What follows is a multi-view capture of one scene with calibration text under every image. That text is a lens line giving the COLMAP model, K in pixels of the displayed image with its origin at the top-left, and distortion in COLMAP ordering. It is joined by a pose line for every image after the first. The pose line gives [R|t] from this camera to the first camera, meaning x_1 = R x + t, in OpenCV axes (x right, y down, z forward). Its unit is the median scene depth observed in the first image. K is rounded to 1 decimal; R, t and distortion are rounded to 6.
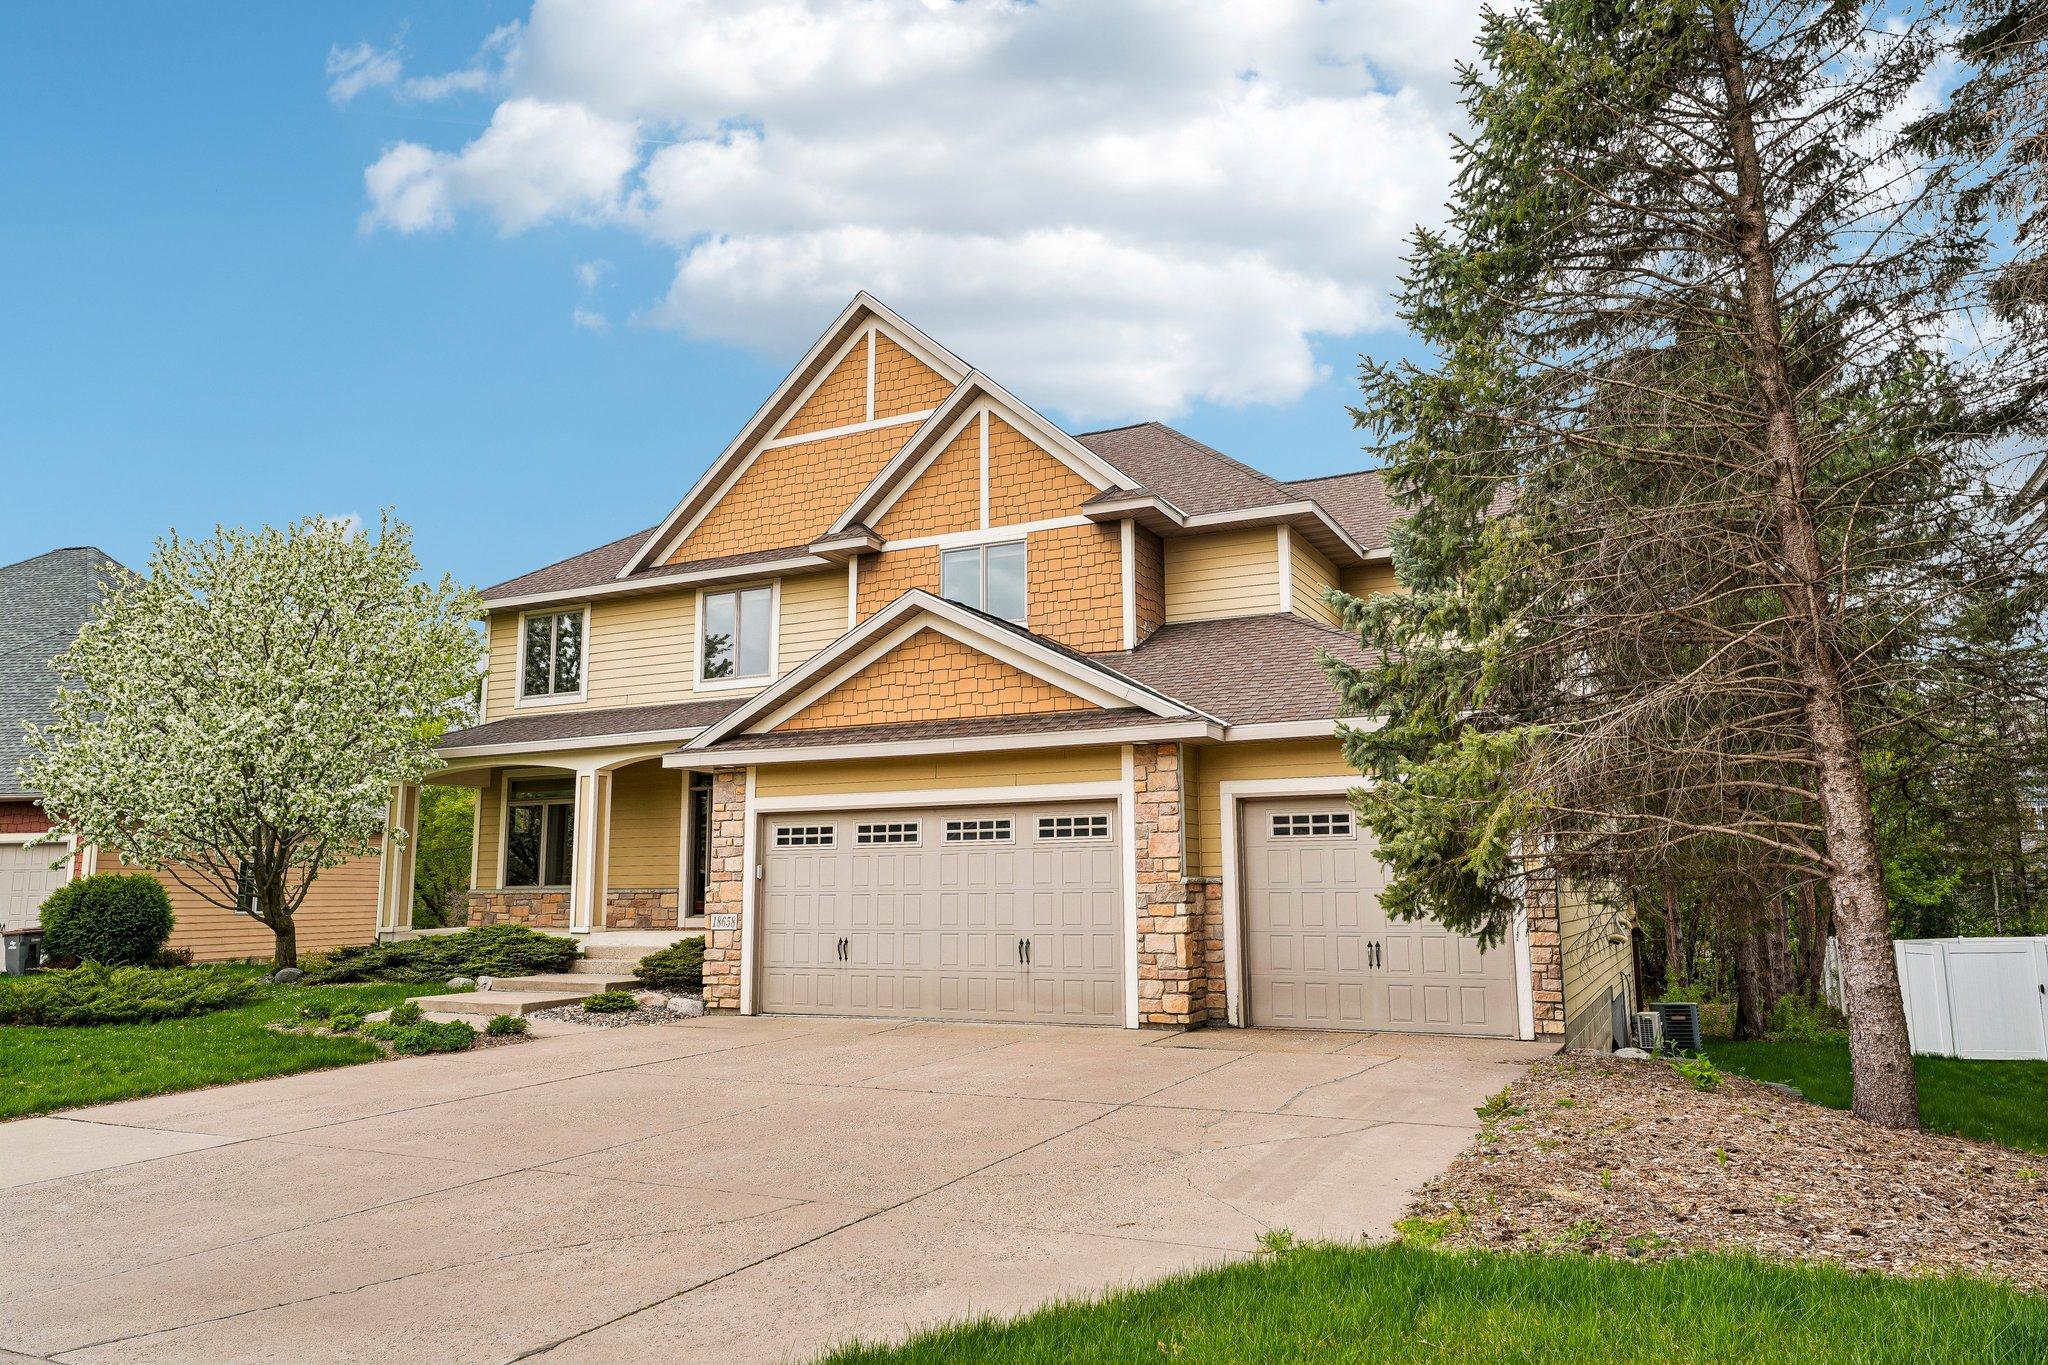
lens RADIAL K [[1357.5, 0, 1024.8], [0, 1357.5, 684.8], [0, 0, 1]] dist [-0.002324, 0.004036]
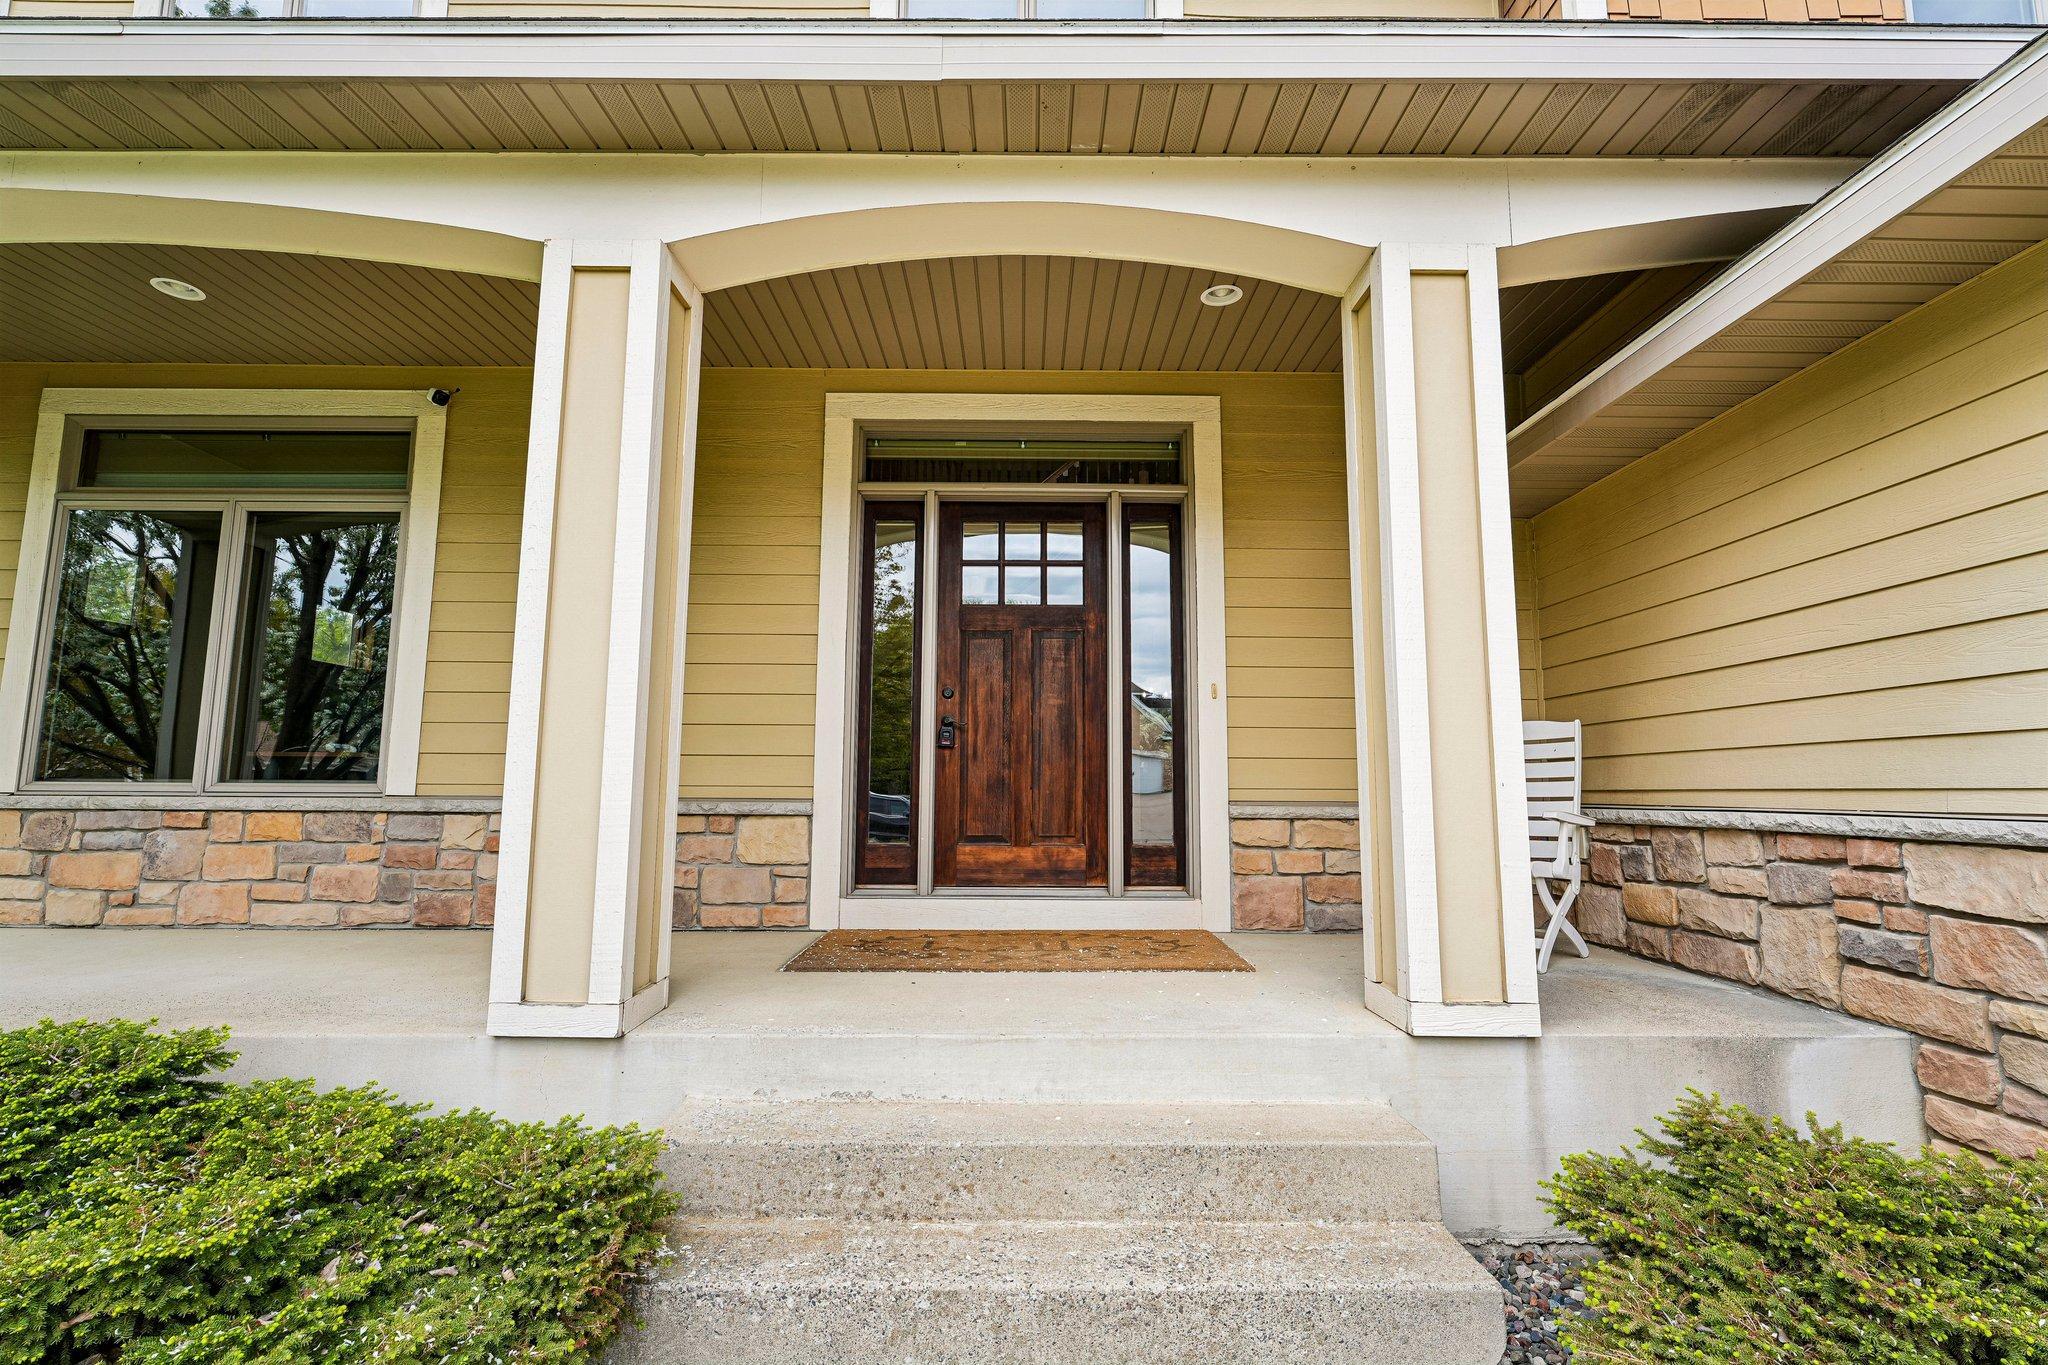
lens RADIAL K [[934.3, 0, 1024.5], [0, 934.3, 674.6], [0, 0, 1]] dist [0.002937, 0.000049]
pose [[0.894786, 0.066944, 0.441448, -0.395284], [-0.081396, 0.996586, 0.013855, 0.147518], [-0.439013, -0.048330, 0.897180, 1.017410]]
